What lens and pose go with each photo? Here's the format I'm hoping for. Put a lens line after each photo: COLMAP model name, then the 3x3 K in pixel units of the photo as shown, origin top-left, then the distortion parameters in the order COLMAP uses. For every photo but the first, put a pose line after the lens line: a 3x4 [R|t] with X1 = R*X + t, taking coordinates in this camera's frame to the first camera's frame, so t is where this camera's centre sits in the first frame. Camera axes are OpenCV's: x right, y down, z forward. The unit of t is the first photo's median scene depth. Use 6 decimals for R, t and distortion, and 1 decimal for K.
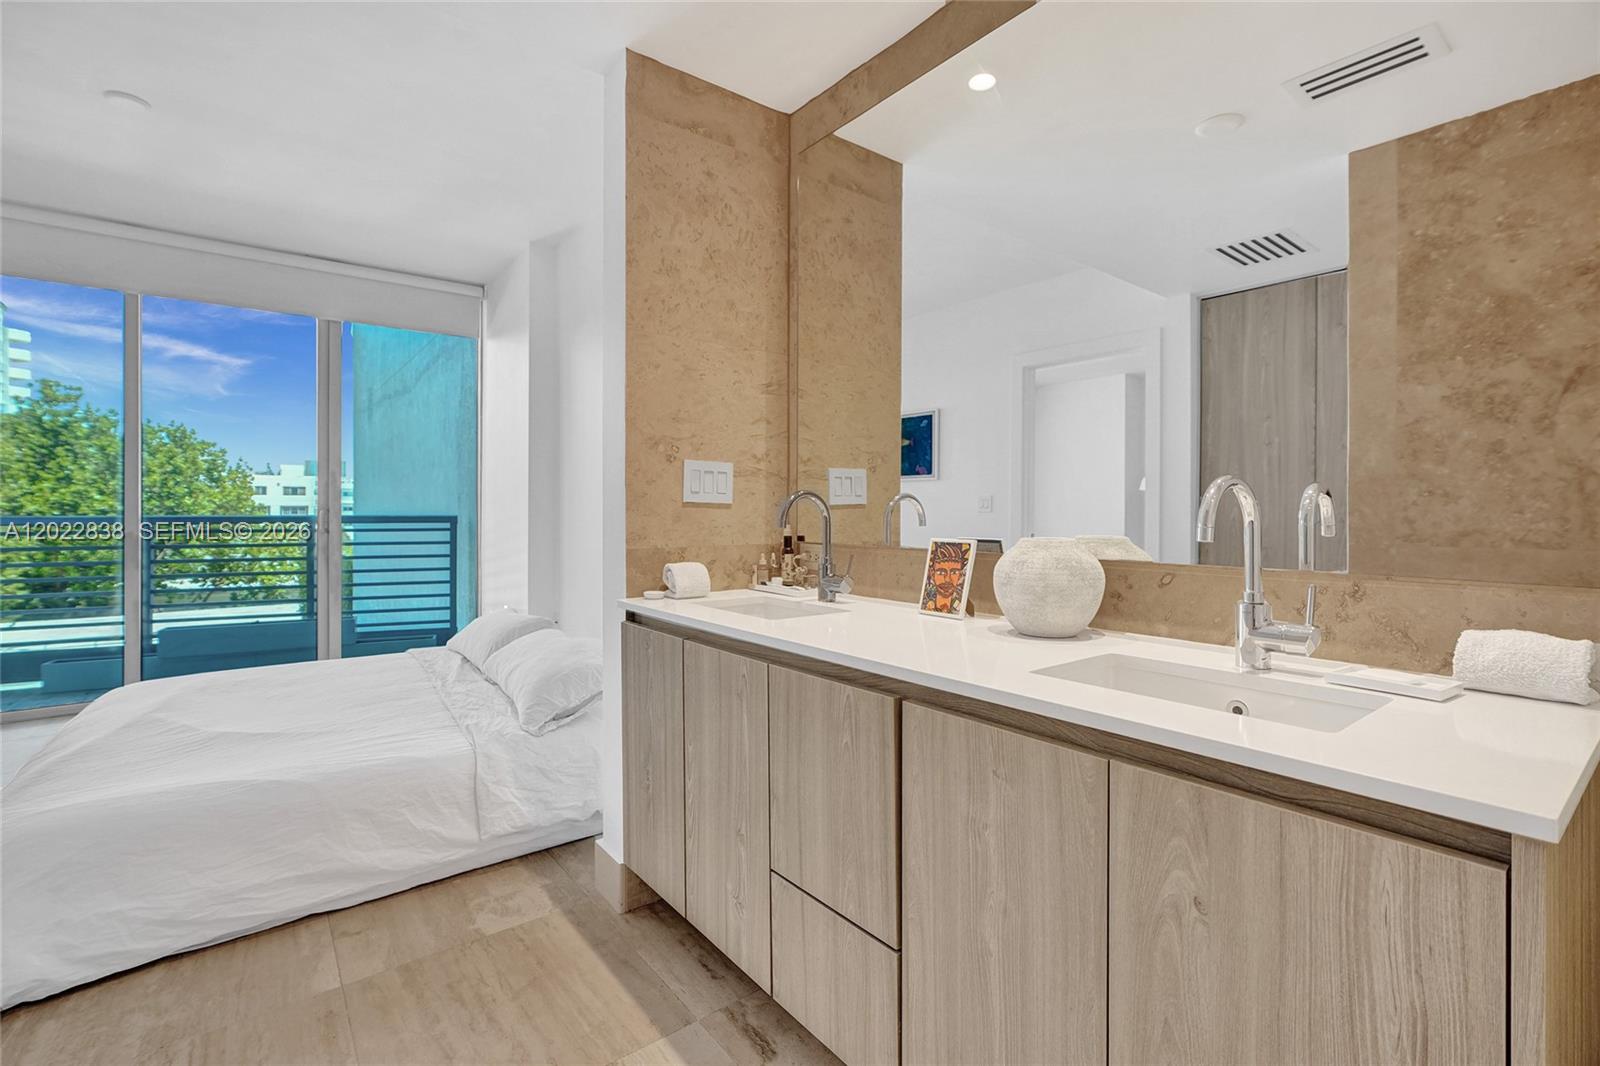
lens RADIAL K [[708.3, 0, 780.3], [0, 708.3, 505.7], [0, 0, 1]] dist [-0.006014, 0.000614]
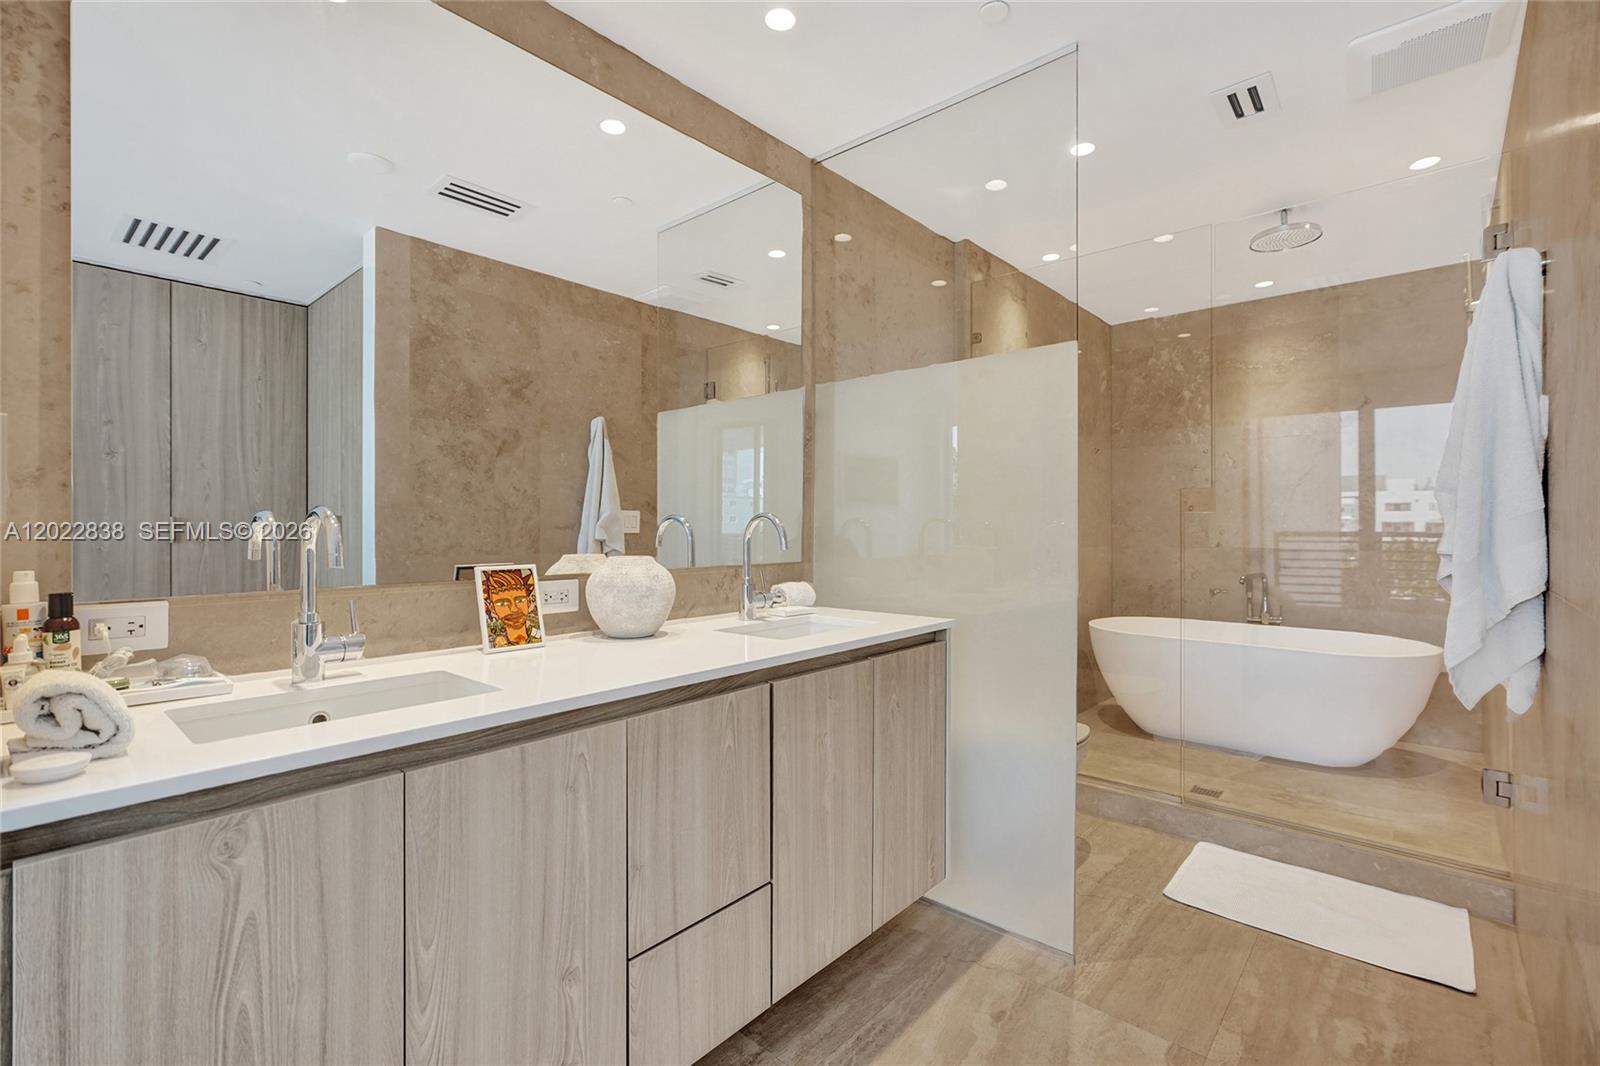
lens RADIAL K [[708.3, 0, 807.4], [0, 708.3, 525.2], [0, 0, 1]] dist [-0.006014, 0.000614]
pose [[-0.196033, 0.000263, 0.980597, -0.554133], [-0.004179, 0.999991, -0.001104, -0.004599], [-0.980588, -0.004314, -0.196030, 0.599890]]
